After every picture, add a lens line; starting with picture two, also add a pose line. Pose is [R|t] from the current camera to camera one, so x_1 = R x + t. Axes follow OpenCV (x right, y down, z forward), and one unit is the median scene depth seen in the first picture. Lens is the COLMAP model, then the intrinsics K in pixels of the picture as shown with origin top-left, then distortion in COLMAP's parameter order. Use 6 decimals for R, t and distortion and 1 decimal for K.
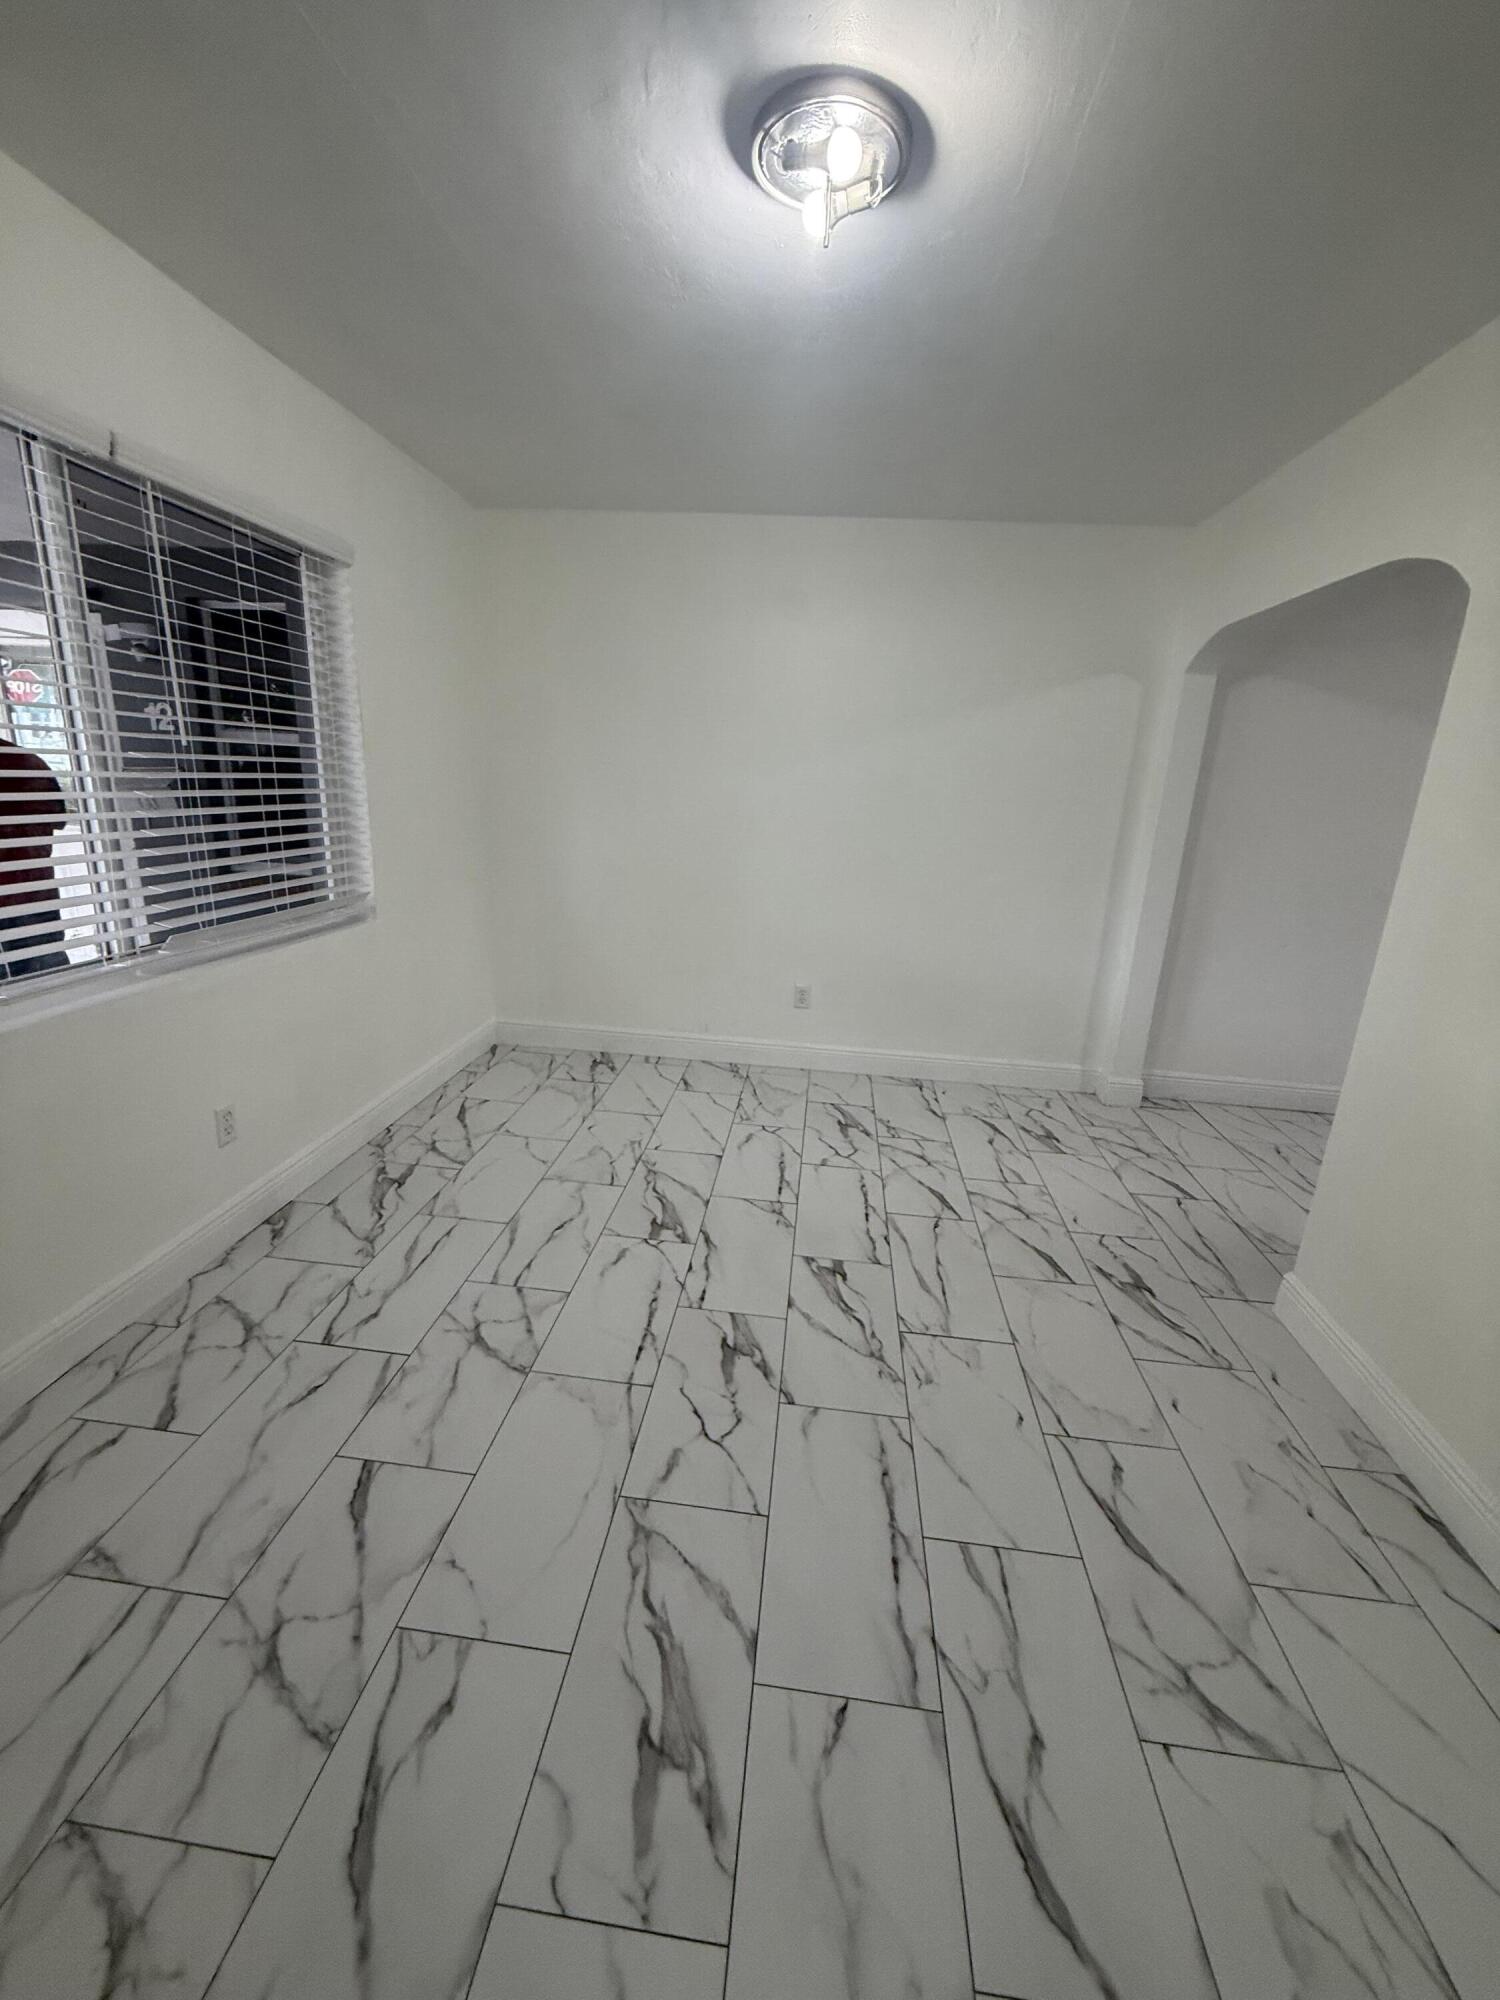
lens RADIAL K [[790.6, 0, 755.0], [0, 790.6, 998.8], [0, 0, 1]] dist [-0.002518, 0.000070]
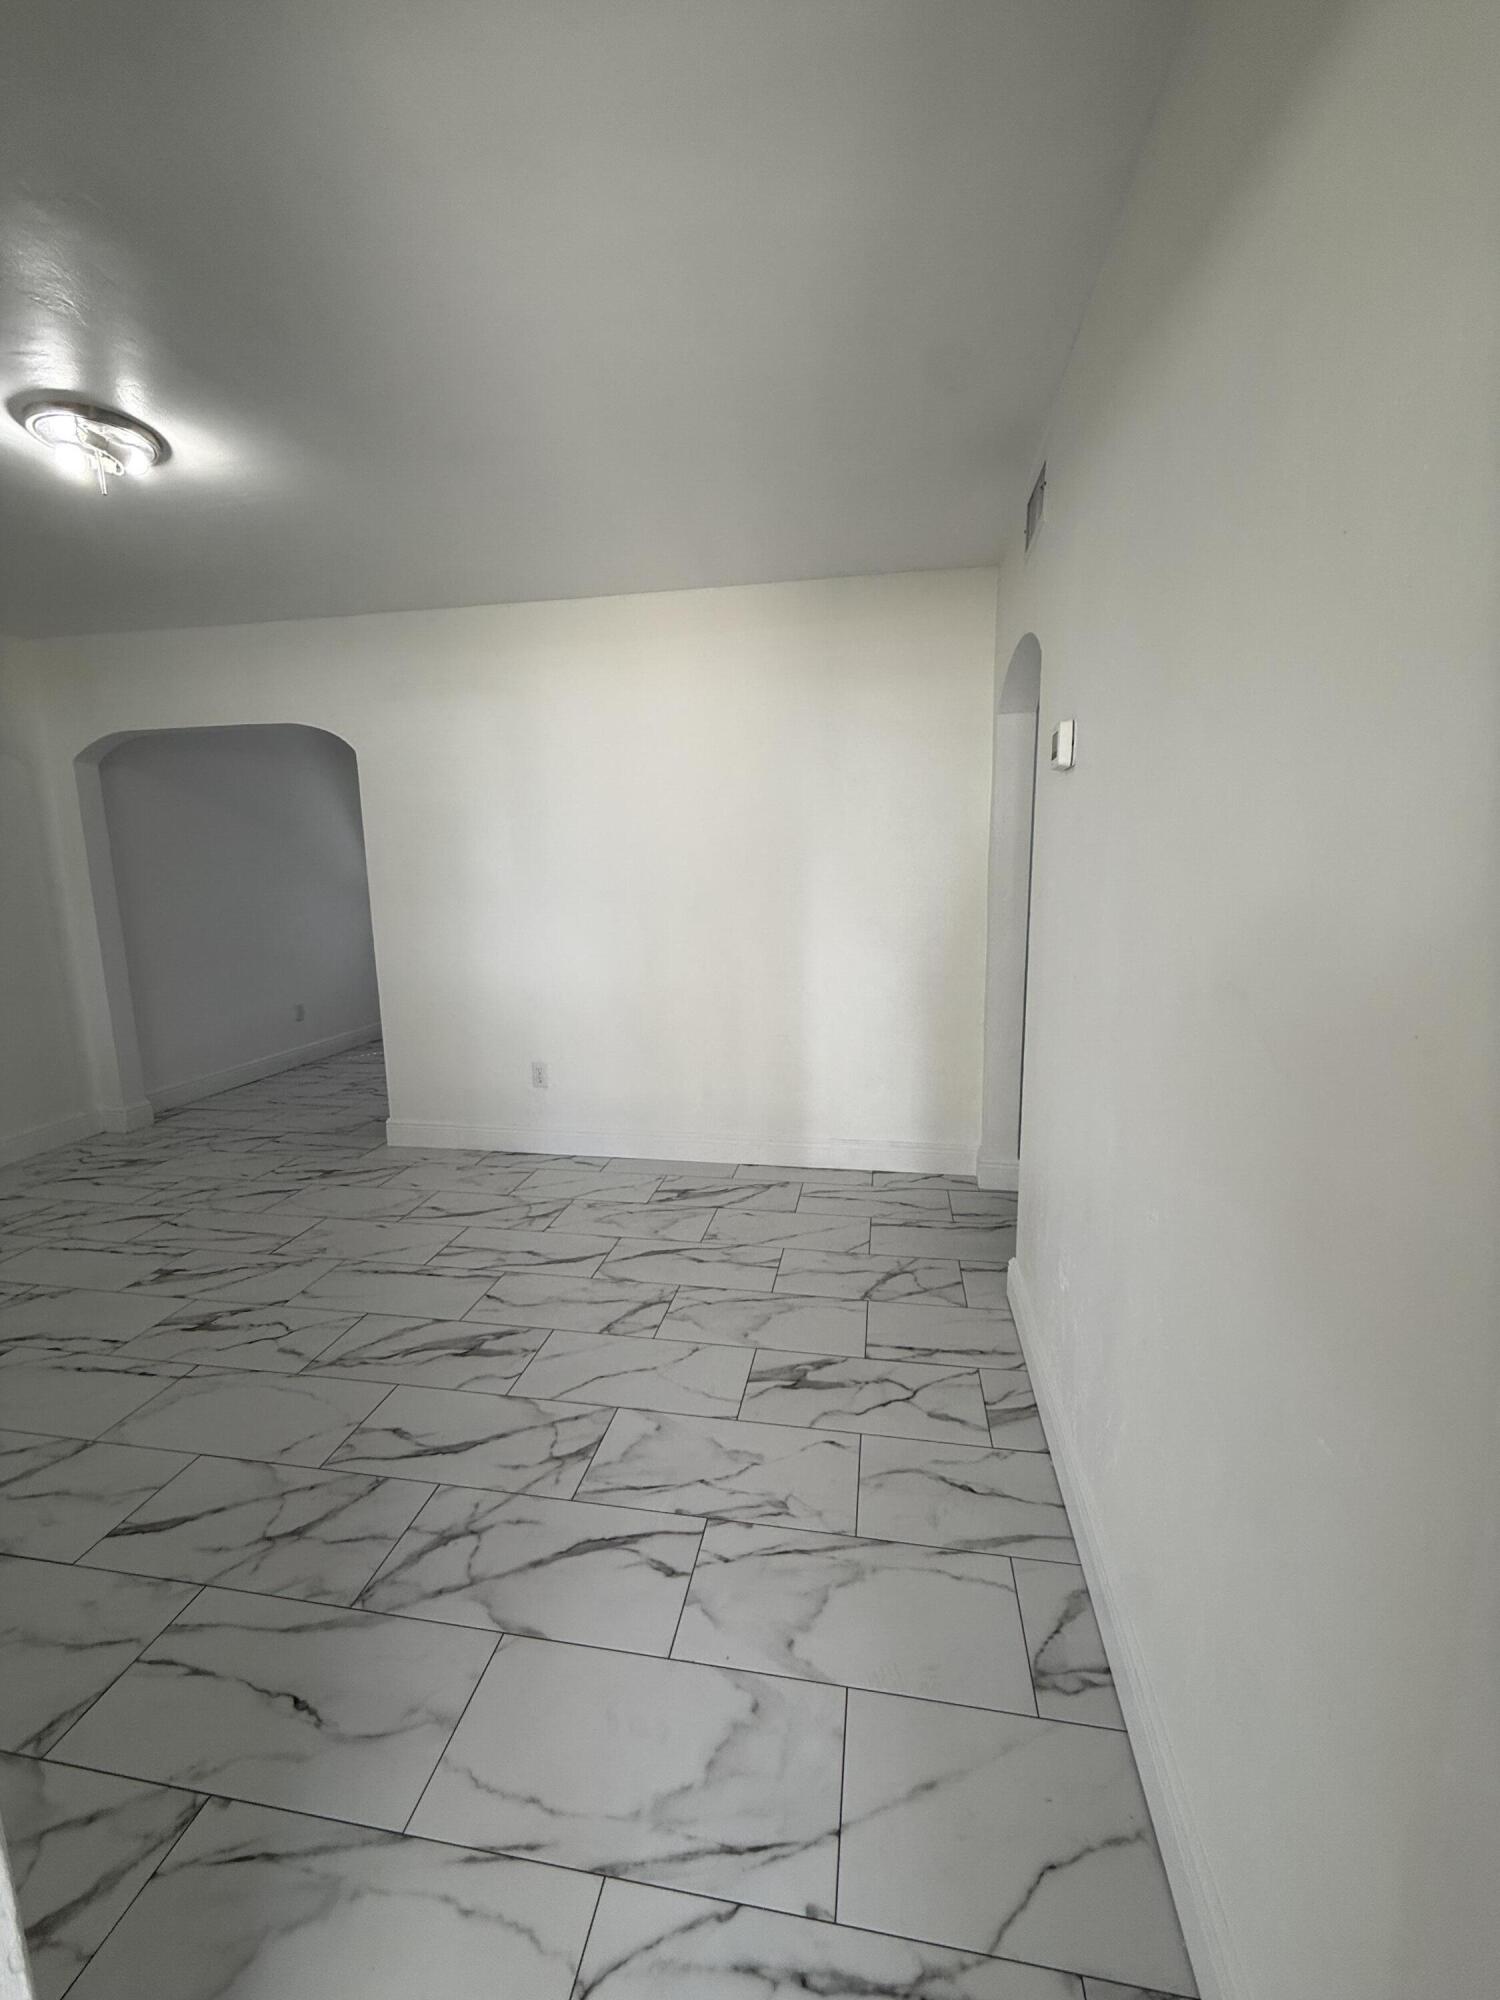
lens RADIAL K [[790.6, 0, 750.2], [0, 790.6, 993.1], [0, 0, 1]] dist [-0.002518, 0.000070]
pose [[0.064813, -0.206626, 0.976271, -0.917310], [0.287636, 0.940674, 0.179996, 0.001626], [-0.955544, 0.269145, 0.120401, -0.049746]]
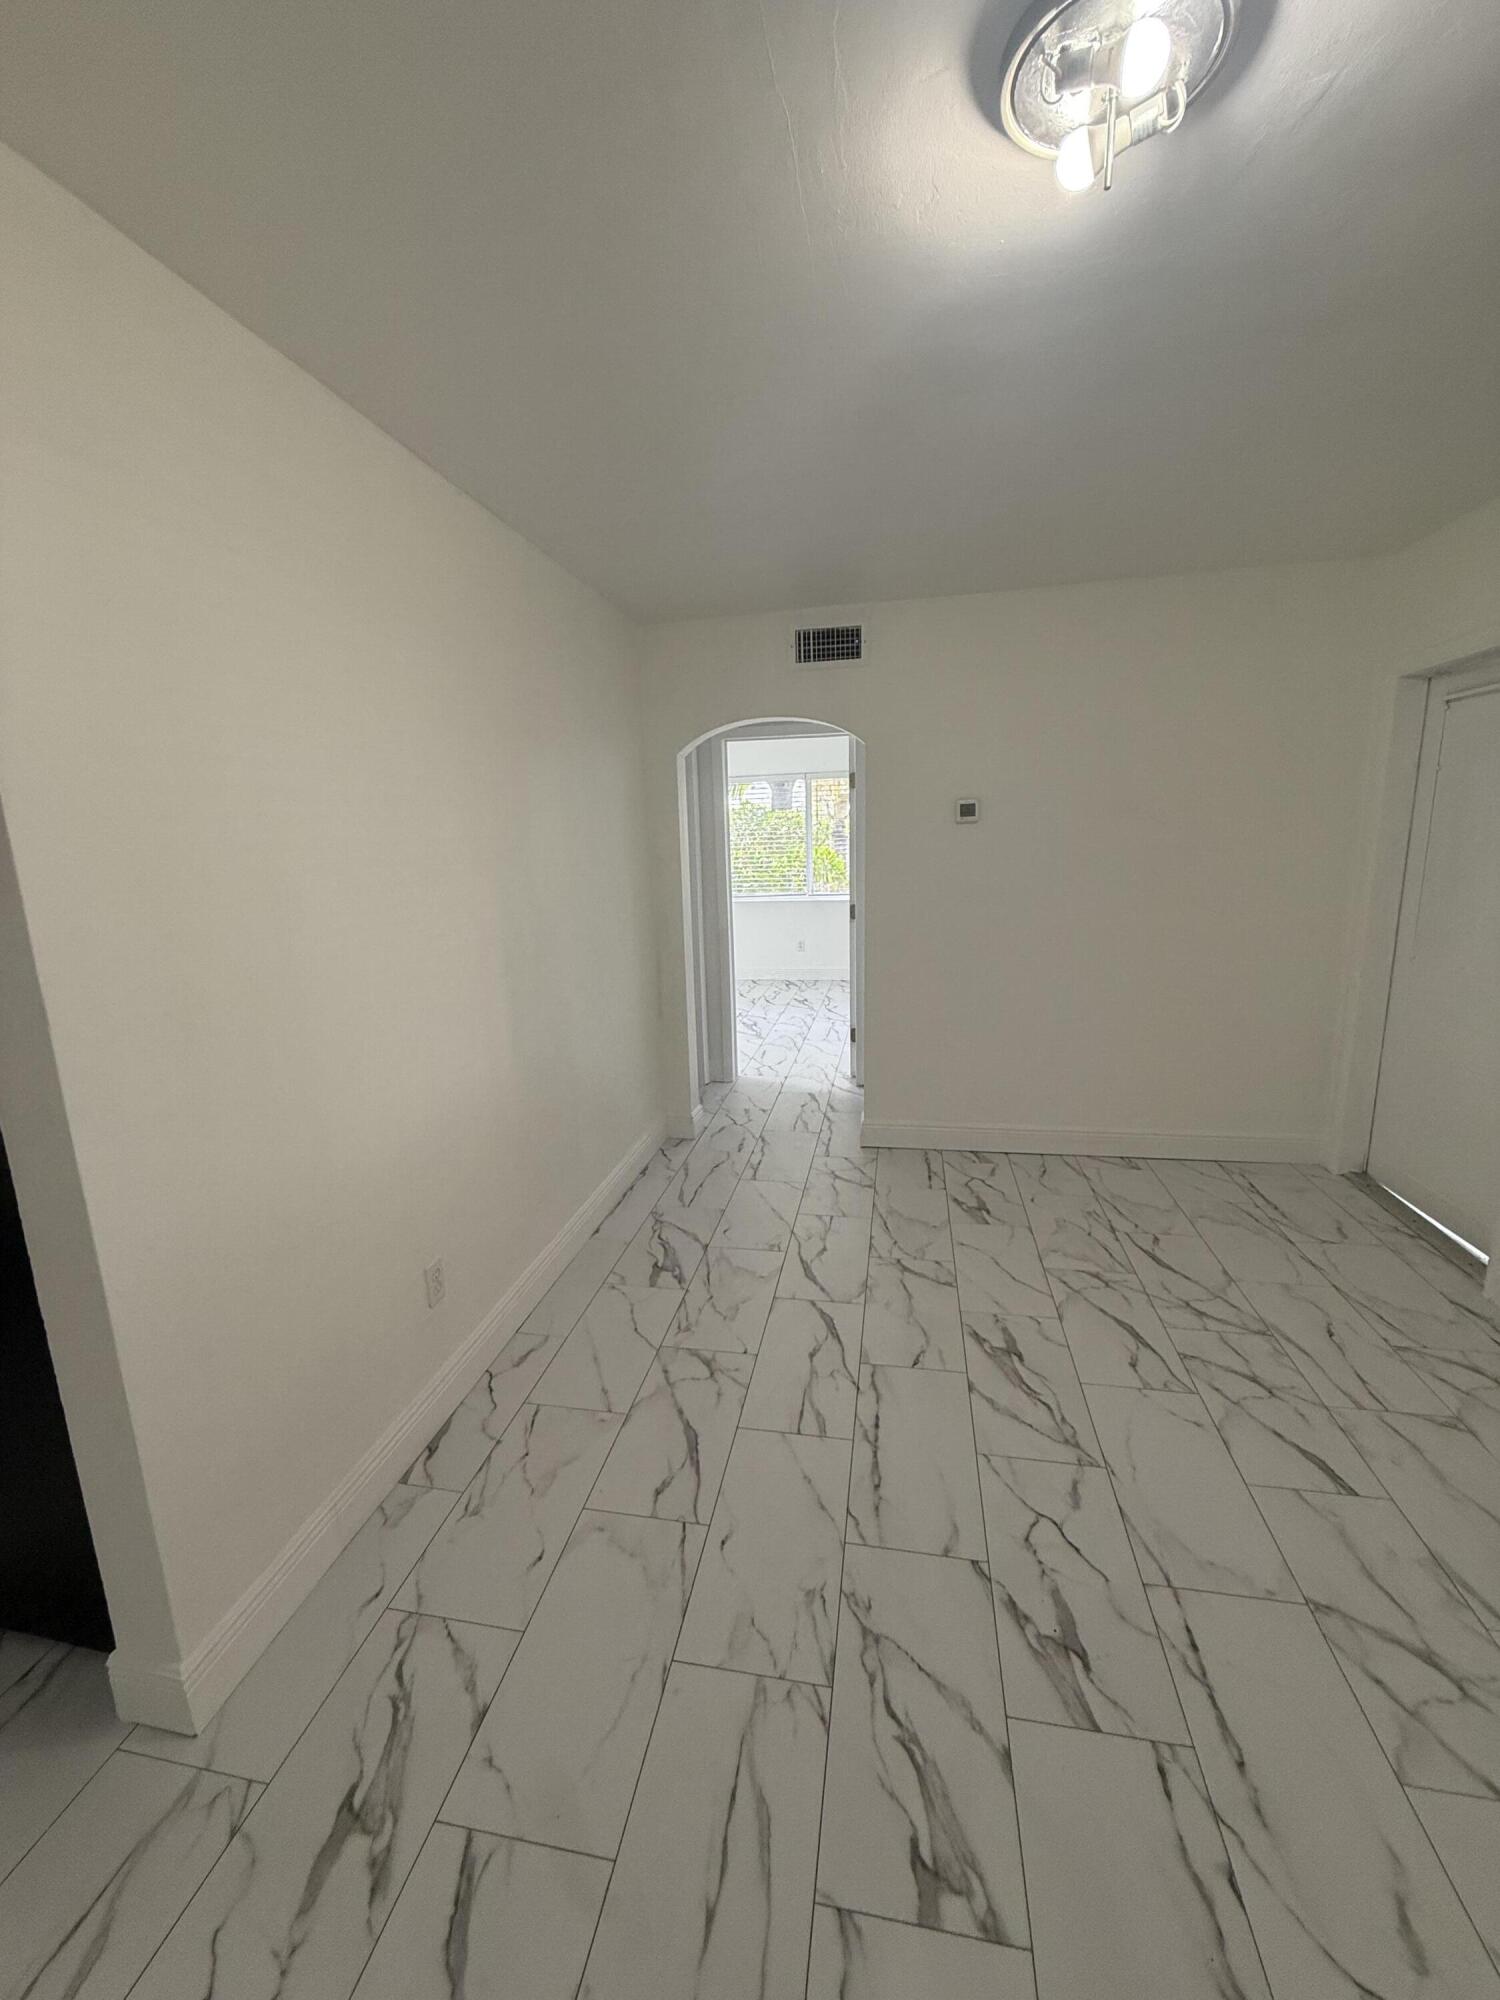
lens RADIAL K [[790.6, 0, 749.4], [0, 790.6, 998.3], [0, 0, 1]] dist [-0.002518, 0.000070]
pose [[-0.995672, -0.037875, 0.084869, 0.205766], [0.005886, 0.885656, 0.464304, -0.394053], [-0.092750, 0.462794, -0.881600, 1.255298]]
